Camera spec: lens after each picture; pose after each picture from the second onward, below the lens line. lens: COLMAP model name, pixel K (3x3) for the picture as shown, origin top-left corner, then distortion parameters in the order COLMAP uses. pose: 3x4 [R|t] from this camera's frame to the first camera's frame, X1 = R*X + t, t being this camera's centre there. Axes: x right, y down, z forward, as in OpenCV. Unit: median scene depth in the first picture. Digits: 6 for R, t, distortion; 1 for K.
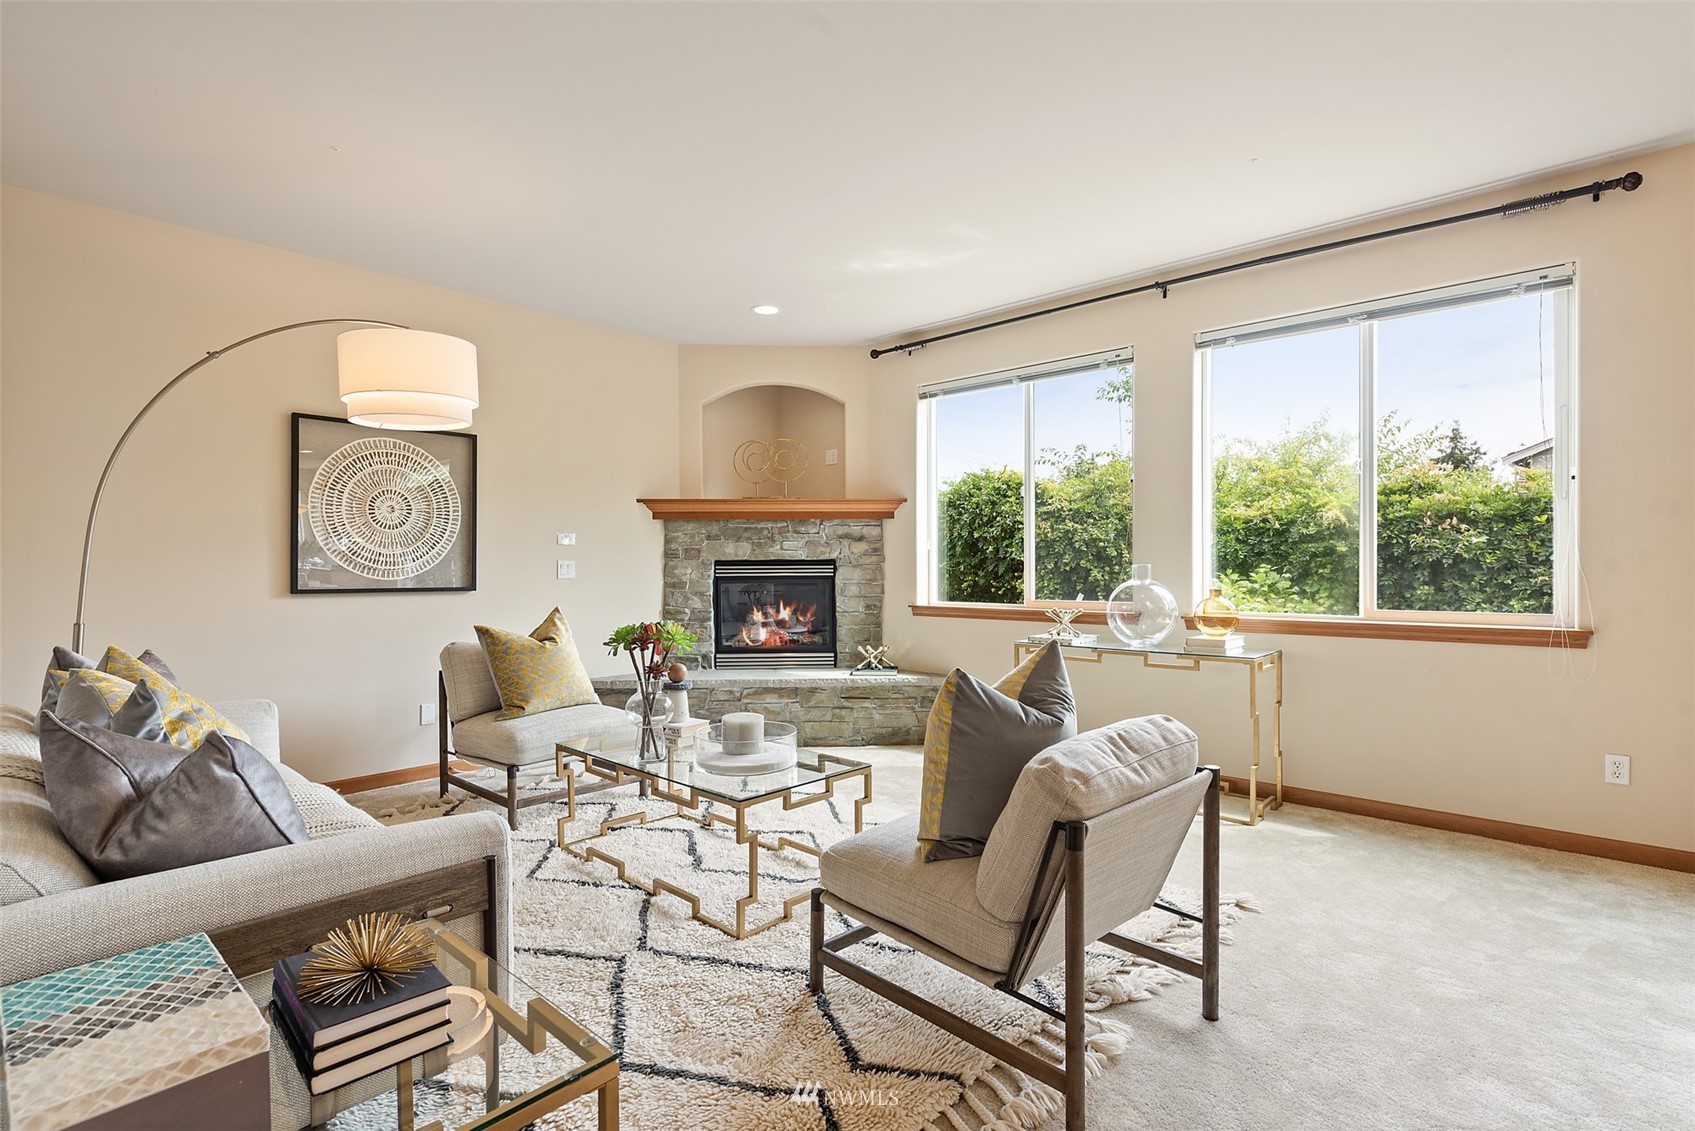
lens RADIAL K [[820.6, 0, 843.8], [0, 820.6, 564.7], [0, 0, 1]] dist [0.001988, 0.000108]
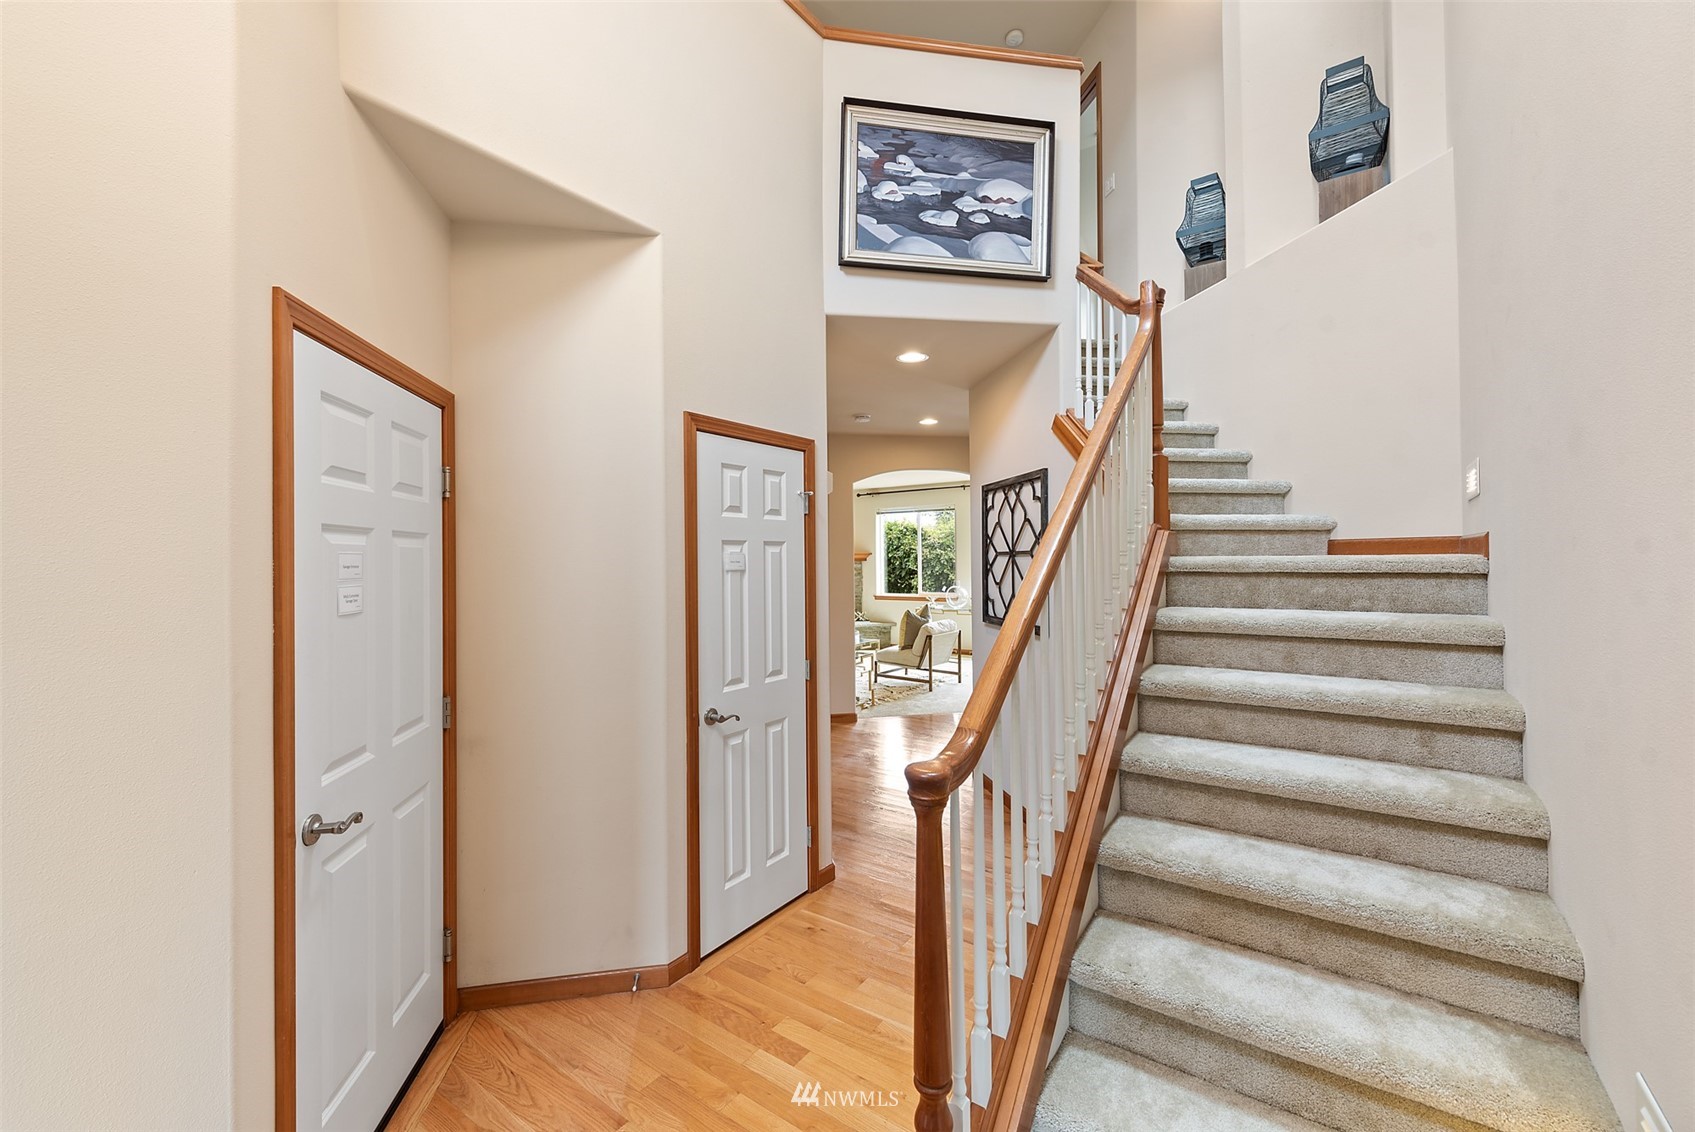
lens RADIAL K [[689.4, 0, 851.2], [0, 689.4, 560.7], [0, 0, 1]] dist [-0.000165, -0.000002]
pose [[0.991554, -0.009684, 0.129331, -0.259421], [0.008991, 0.999942, 0.005939, -0.070014], [-0.129381, -0.004726, 0.991584, -1.086659]]
